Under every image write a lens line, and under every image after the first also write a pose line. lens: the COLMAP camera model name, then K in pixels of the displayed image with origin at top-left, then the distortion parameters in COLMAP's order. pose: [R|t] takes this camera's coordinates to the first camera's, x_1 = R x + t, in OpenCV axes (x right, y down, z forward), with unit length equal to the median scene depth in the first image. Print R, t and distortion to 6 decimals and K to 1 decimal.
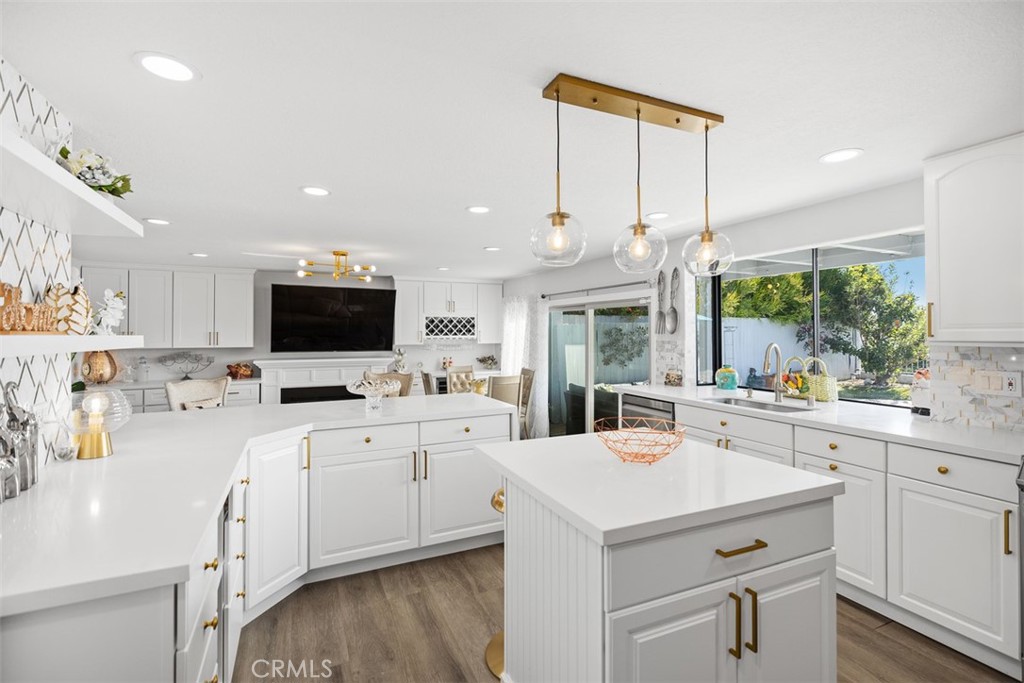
lens RADIAL K [[467.9, 0, 507.6], [0, 467.9, 332.2], [0, 0, 1]] dist [0.004887, 0.000299]
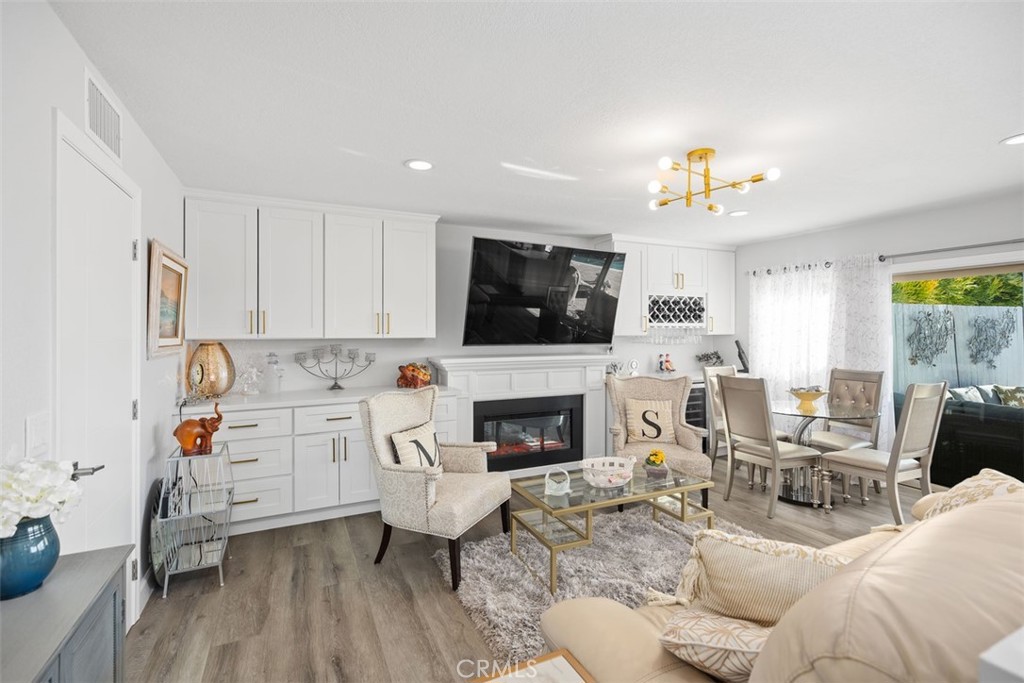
lens RADIAL K [[467.9, 0, 509.5], [0, 467.9, 334.8], [0, 0, 1]] dist [0.004887, 0.000299]
pose [[0.999948, -0.002175, 0.009924, -0.407602], [0.002135, 0.999990, 0.004025, 0.023196], [-0.009933, -0.004003, 0.999943, 0.328137]]
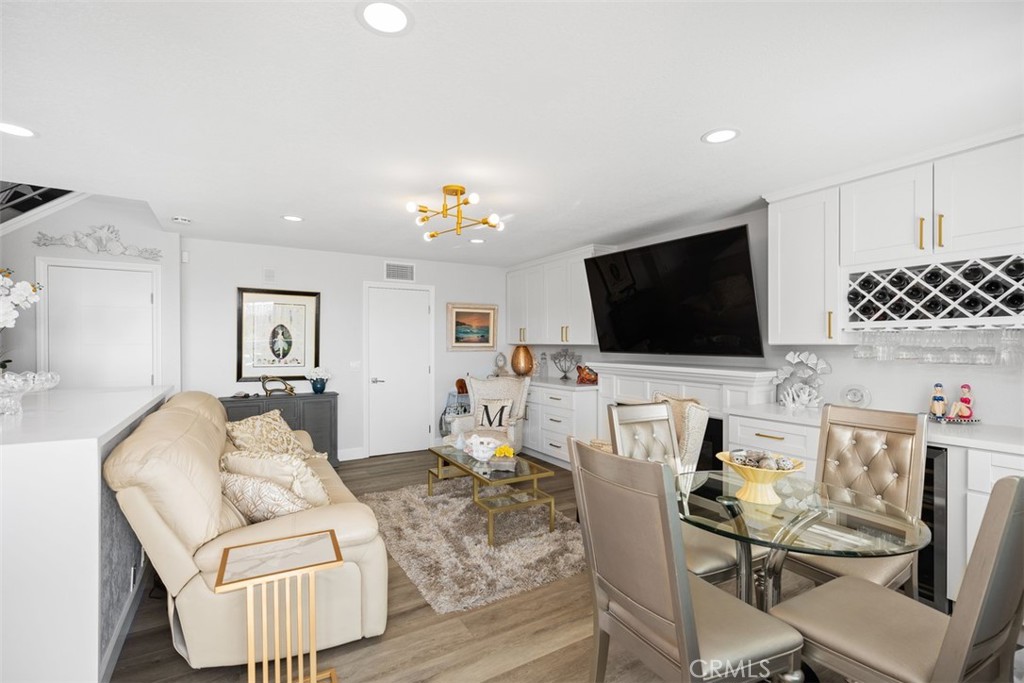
lens RADIAL K [[467.9, 0, 507.3], [0, 467.9, 344.7], [0, 0, 1]] dist [0.004887, 0.000299]
pose [[0.083000, 0.006328, -0.996529, 0.202702], [0.003154, 0.999973, 0.006612, 0.023980], [0.996545, -0.003692, 0.082978, 0.719756]]
